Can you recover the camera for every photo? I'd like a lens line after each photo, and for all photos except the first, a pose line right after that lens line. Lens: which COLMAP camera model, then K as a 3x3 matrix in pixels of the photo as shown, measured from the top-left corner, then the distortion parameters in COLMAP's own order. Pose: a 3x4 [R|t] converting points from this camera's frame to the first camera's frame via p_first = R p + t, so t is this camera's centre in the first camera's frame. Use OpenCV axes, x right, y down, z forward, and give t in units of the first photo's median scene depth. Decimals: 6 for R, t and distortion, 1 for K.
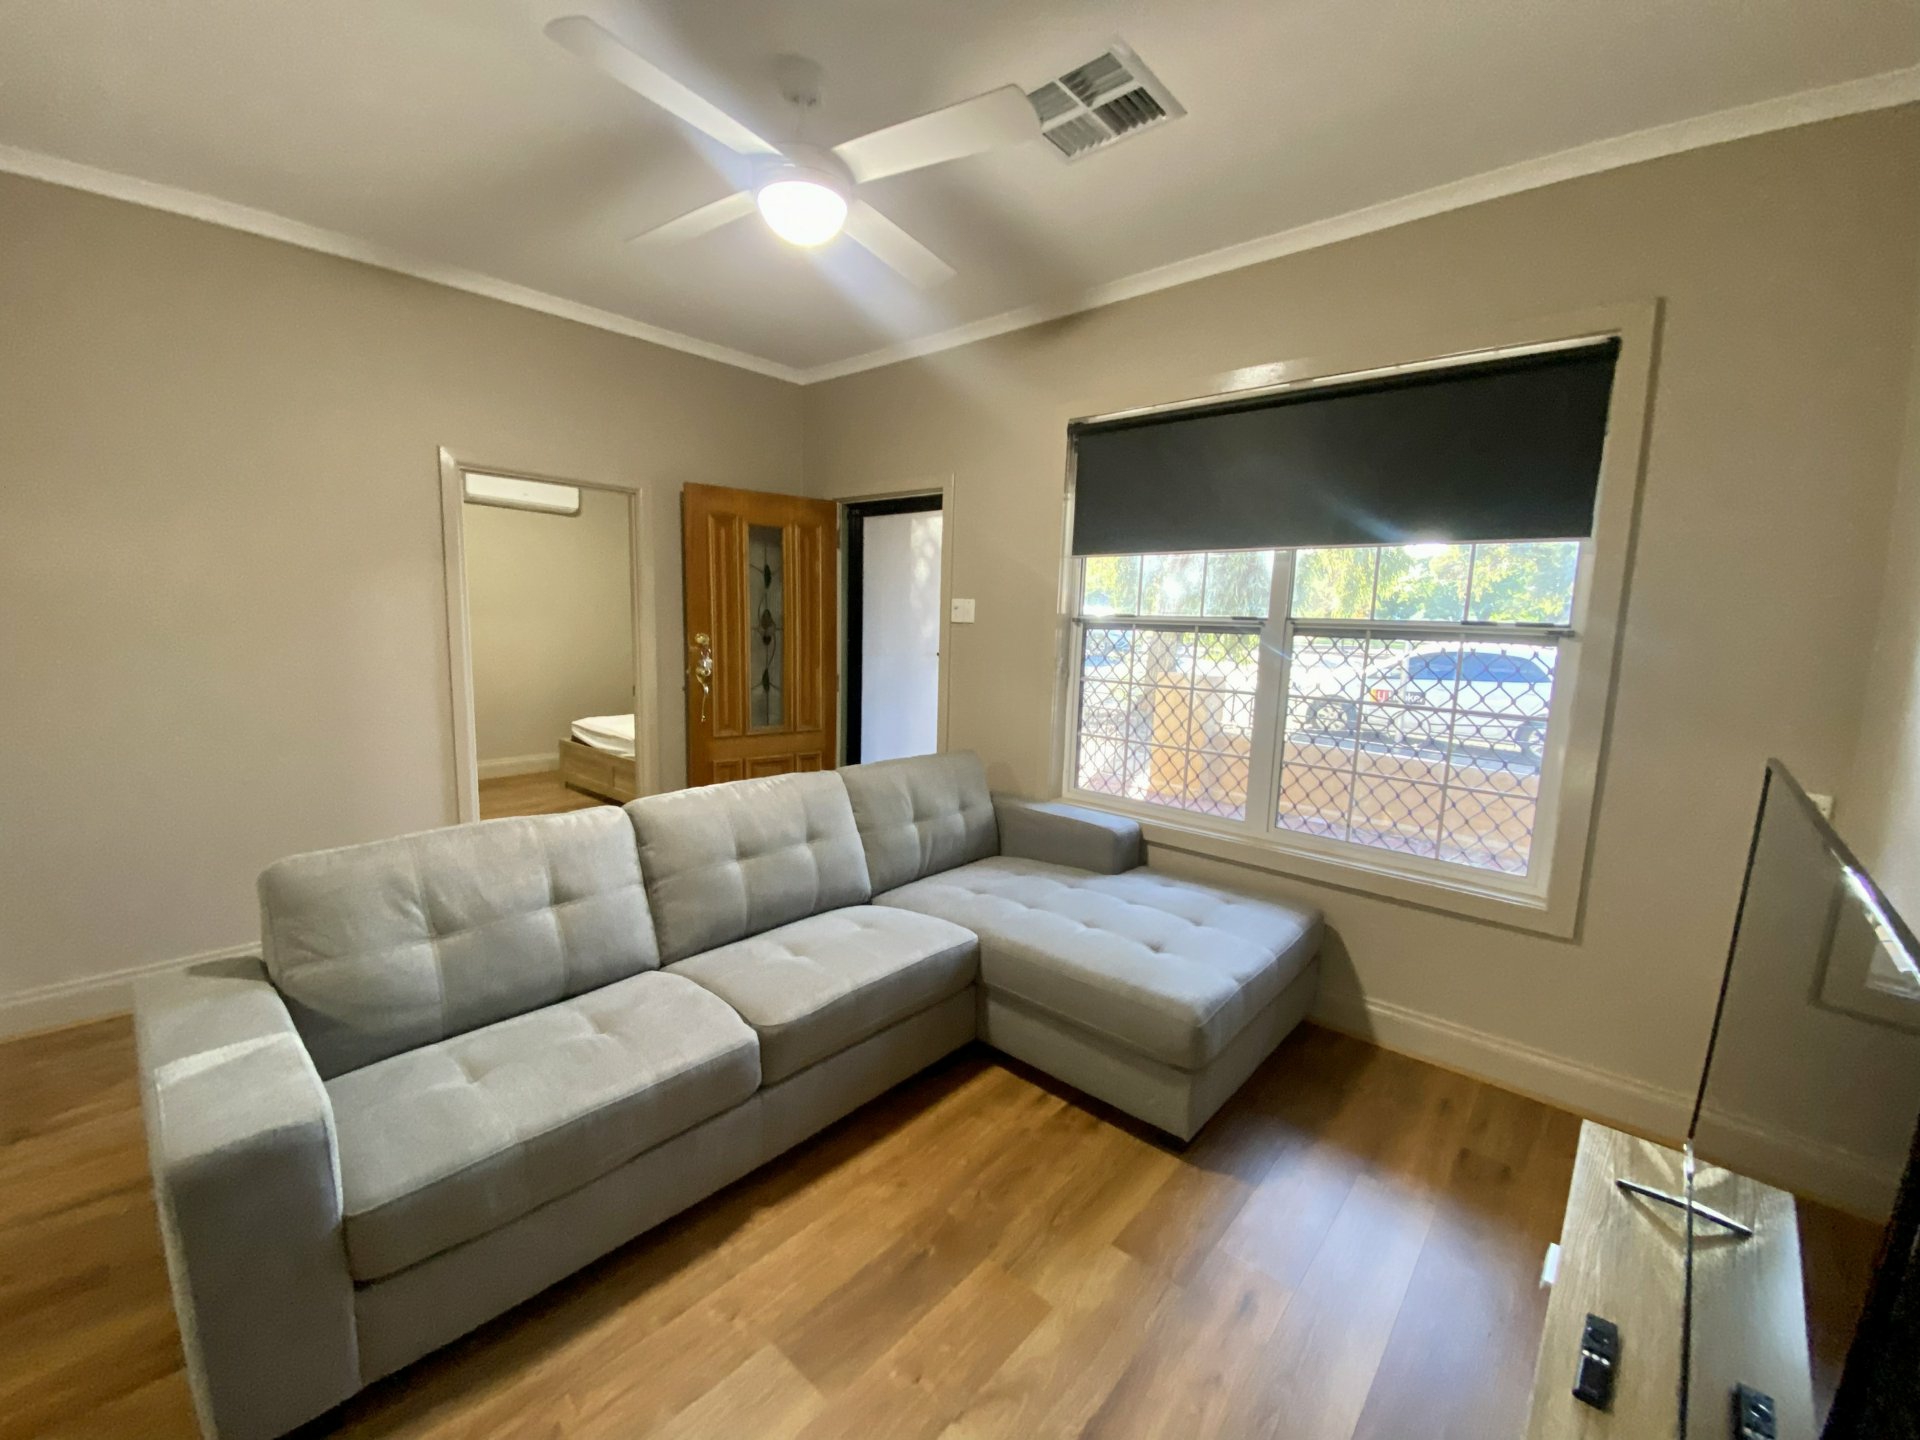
lens RADIAL K [[762.1, 0, 960.0], [0, 762.1, 720.0], [0, 0, 1]] dist [0.000828, -0.013292]
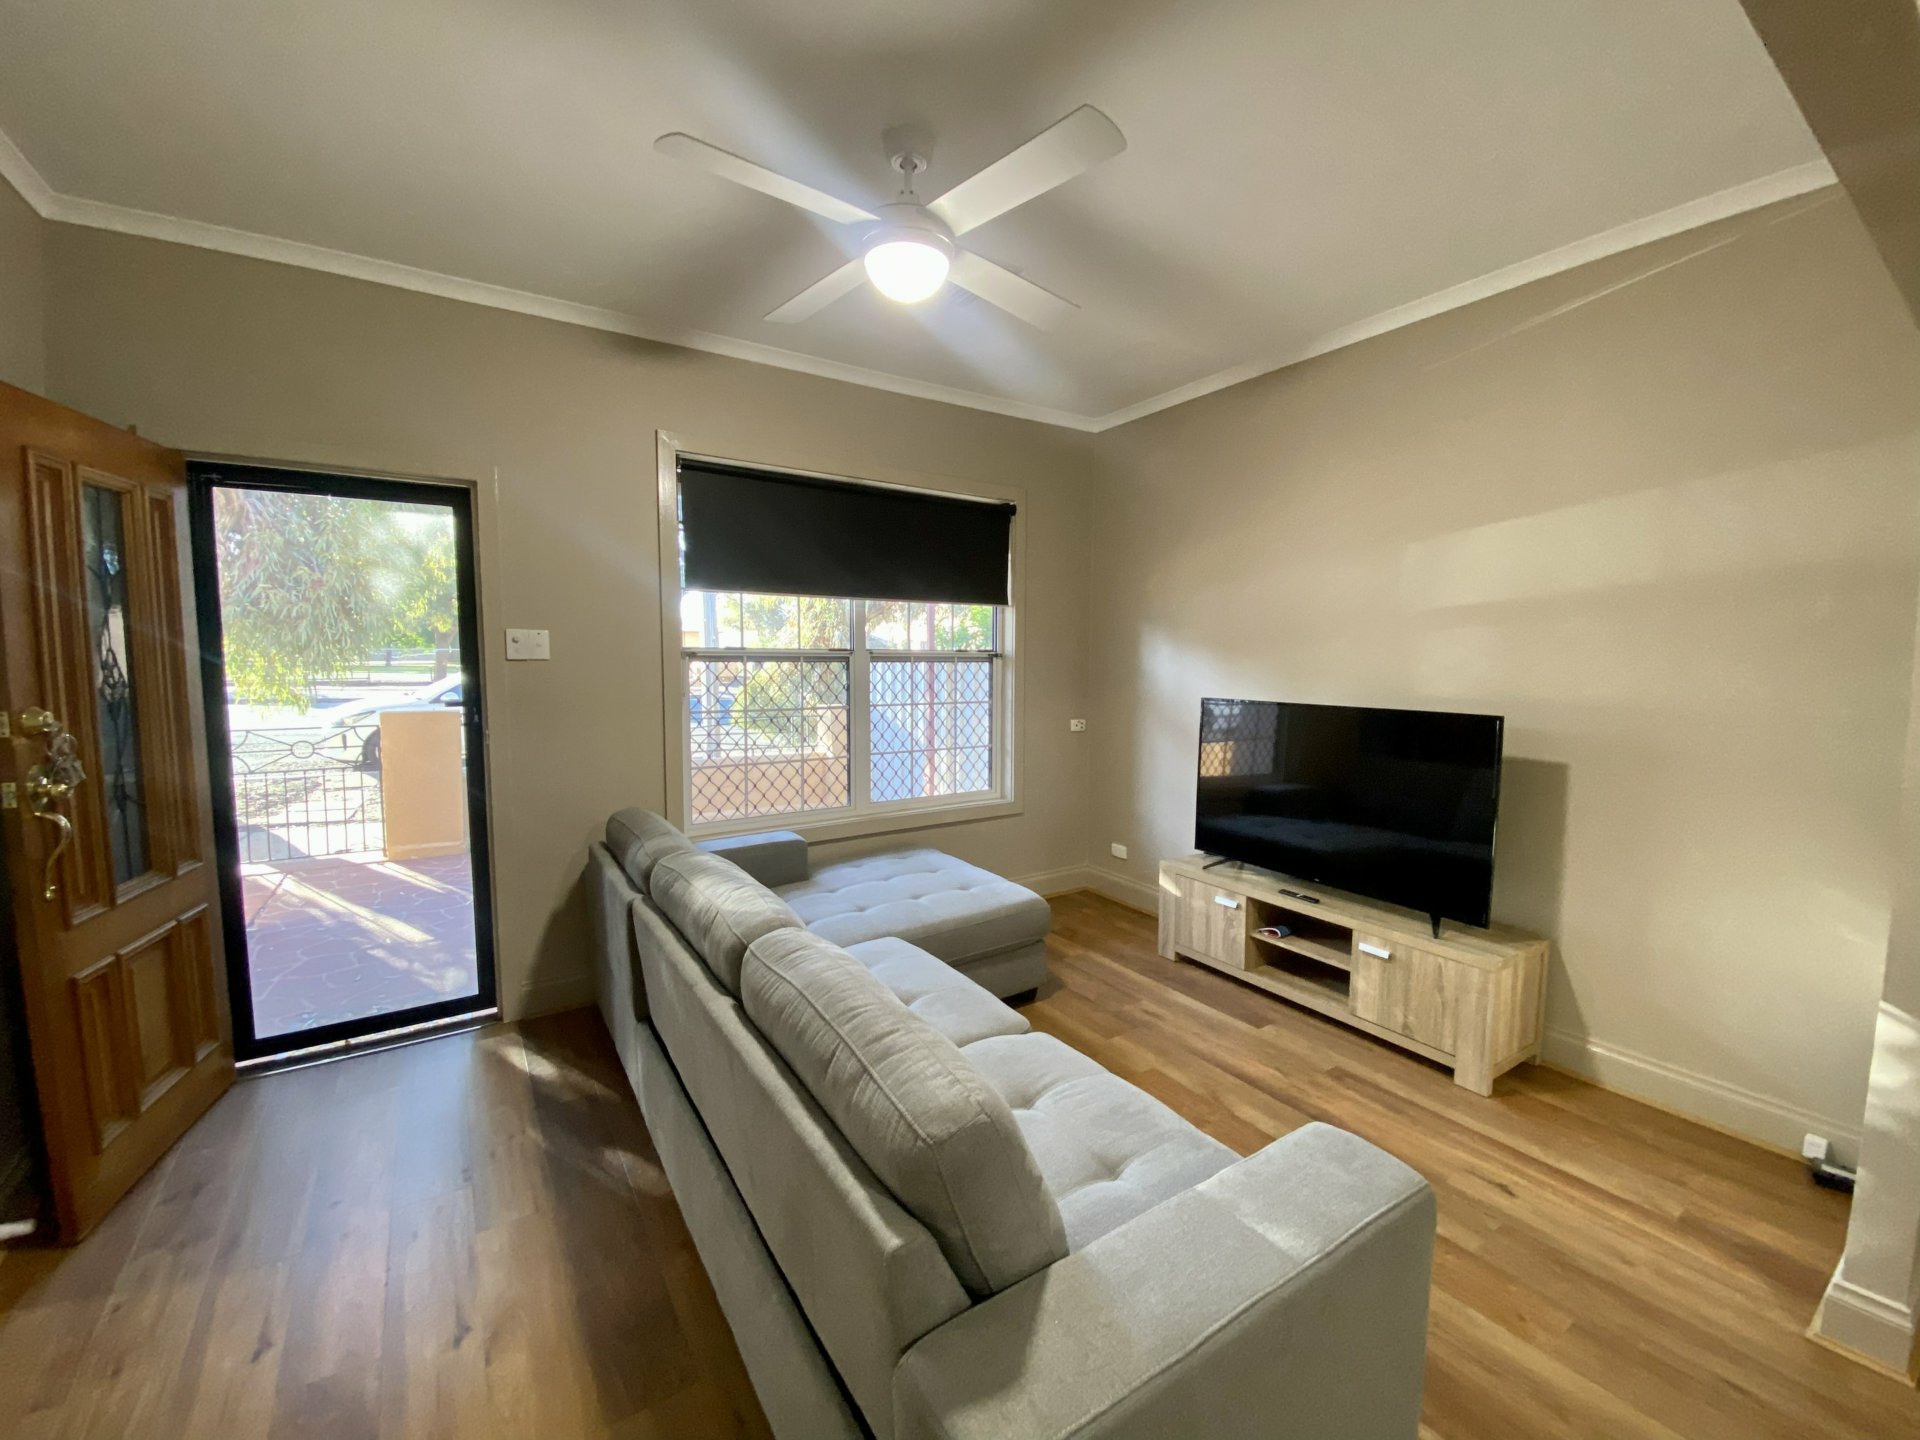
lens RADIAL K [[765.3, 0, 919.2], [0, 765.3, 726.6], [0, 0, 1]] dist [0.000535, -0.000043]
pose [[0.275784, -0.120045, 0.953694, -0.873716], [0.128647, 0.987854, 0.087143, -0.104522], [-0.952572, 0.098658, 0.287878, 0.526711]]
